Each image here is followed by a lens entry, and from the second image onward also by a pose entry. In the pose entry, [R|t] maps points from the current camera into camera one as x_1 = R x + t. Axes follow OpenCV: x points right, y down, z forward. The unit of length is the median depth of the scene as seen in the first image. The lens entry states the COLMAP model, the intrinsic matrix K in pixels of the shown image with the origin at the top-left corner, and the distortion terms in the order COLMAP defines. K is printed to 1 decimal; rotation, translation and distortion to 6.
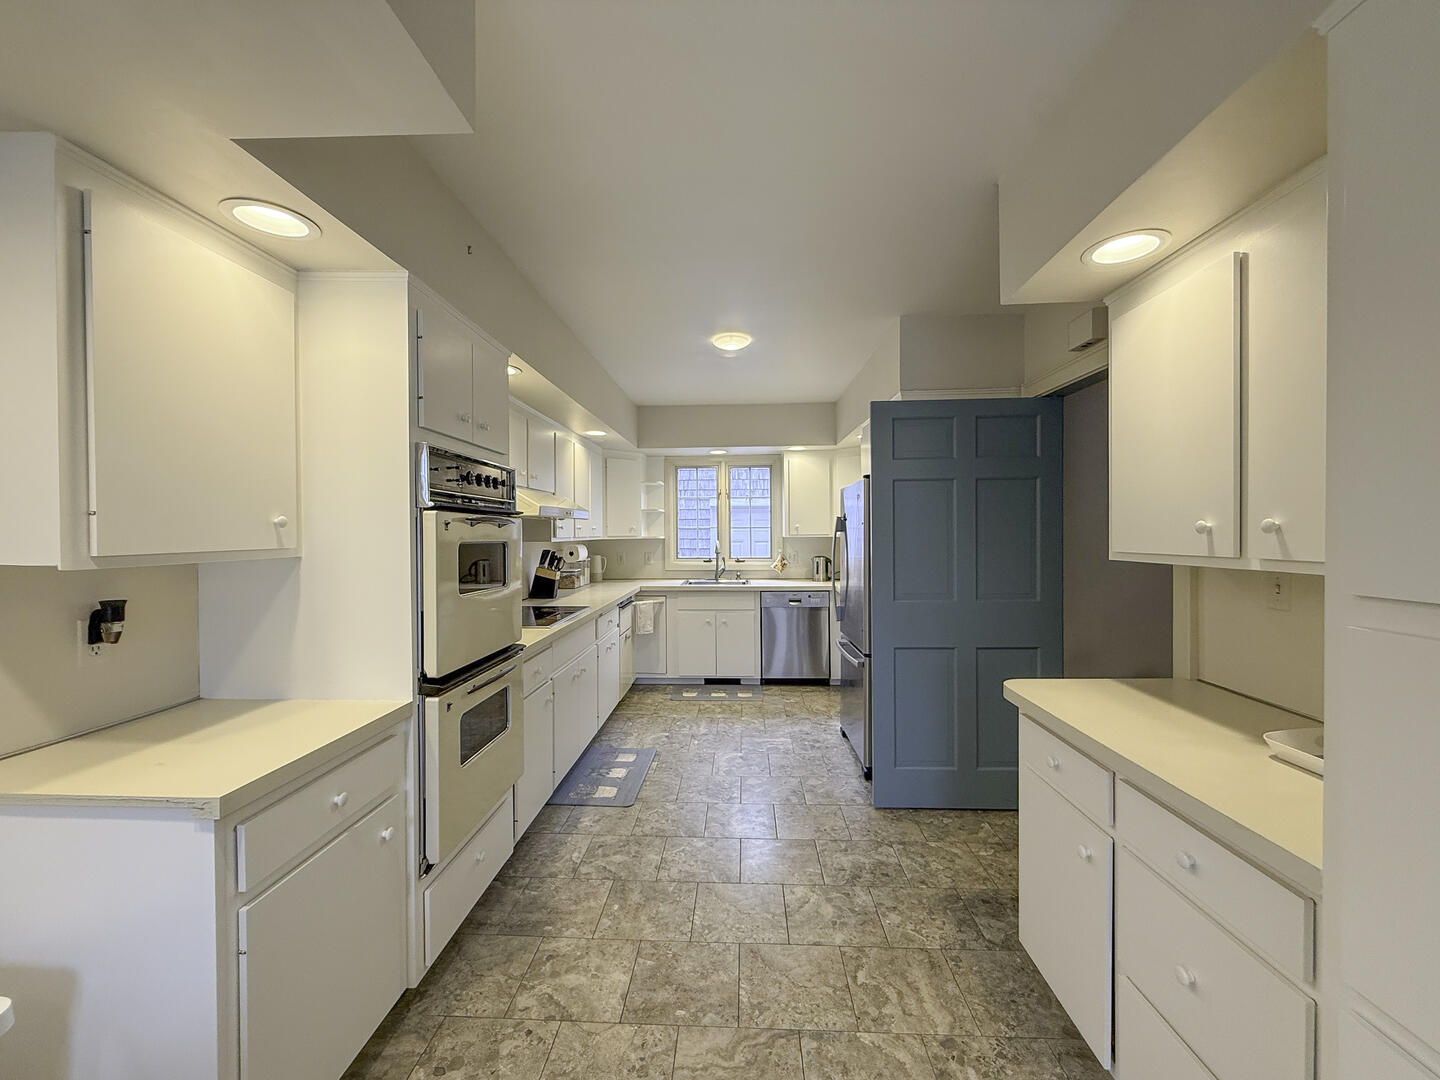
lens RADIAL K [[575.6, 0, 715.5], [0, 575.6, 538.1], [0, 0, 1]] dist [-0.001229, -0.000325]
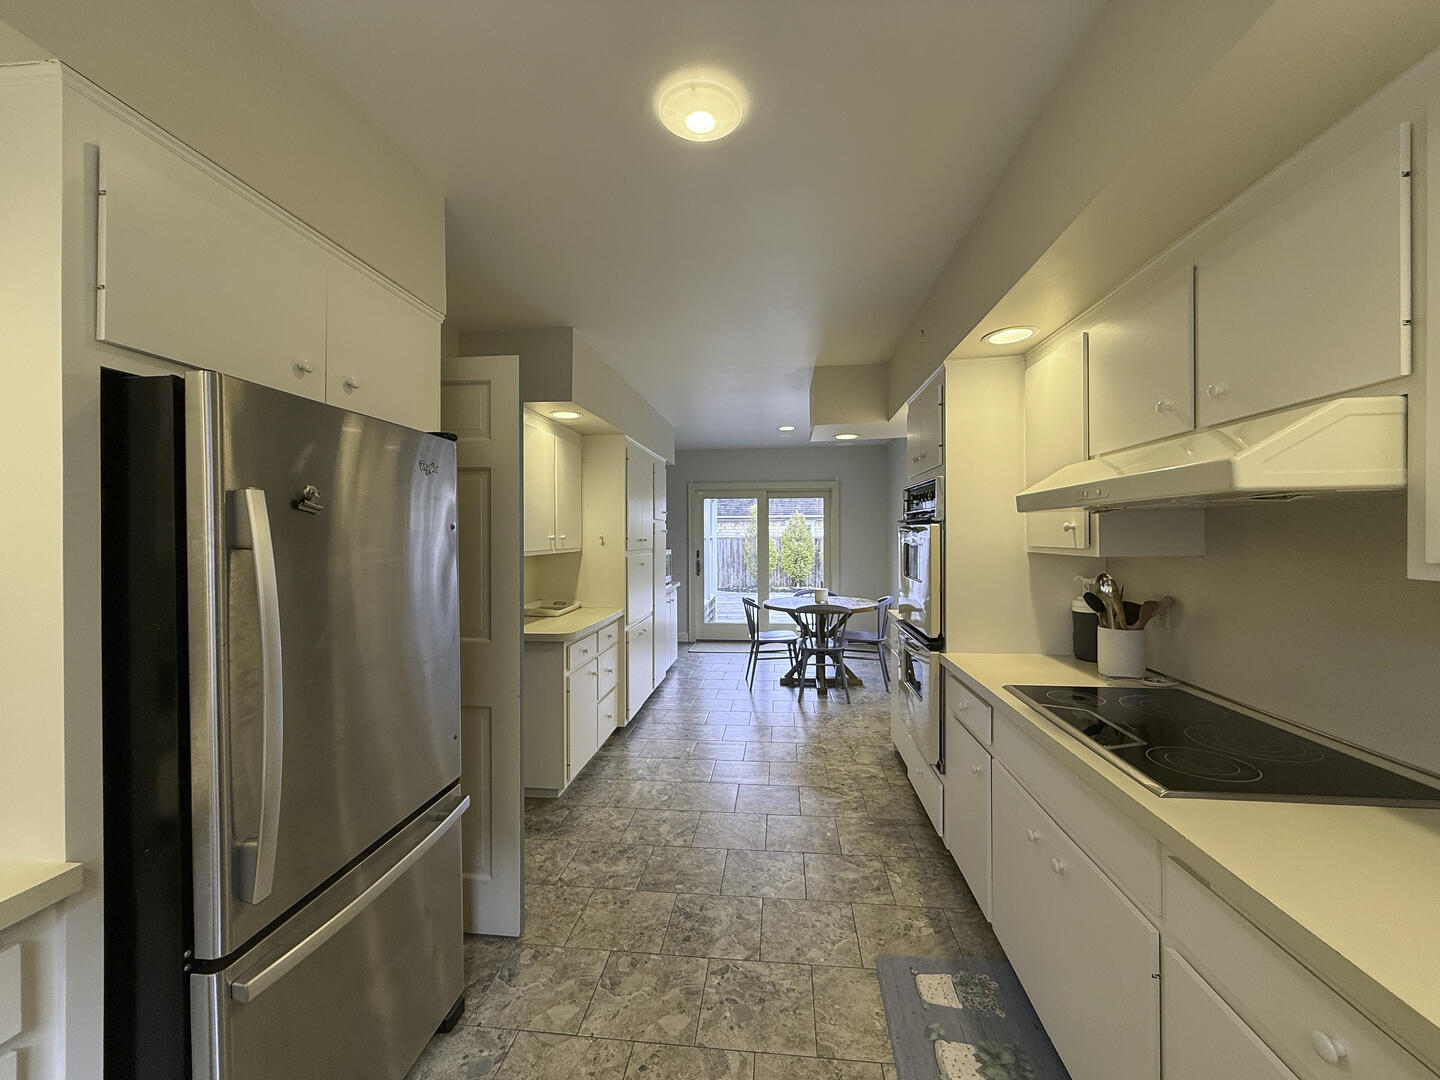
lens RADIAL K [[575.6, 0, 715.5], [0, 575.6, 538.1], [0, 0, 1]] dist [-0.001229, -0.000325]
pose [[-0.997686, 0.011806, 0.066963, -0.014527], [0.012911, 0.999787, 0.016084, -0.028132], [-0.066759, 0.016912, -0.997626, 1.947729]]
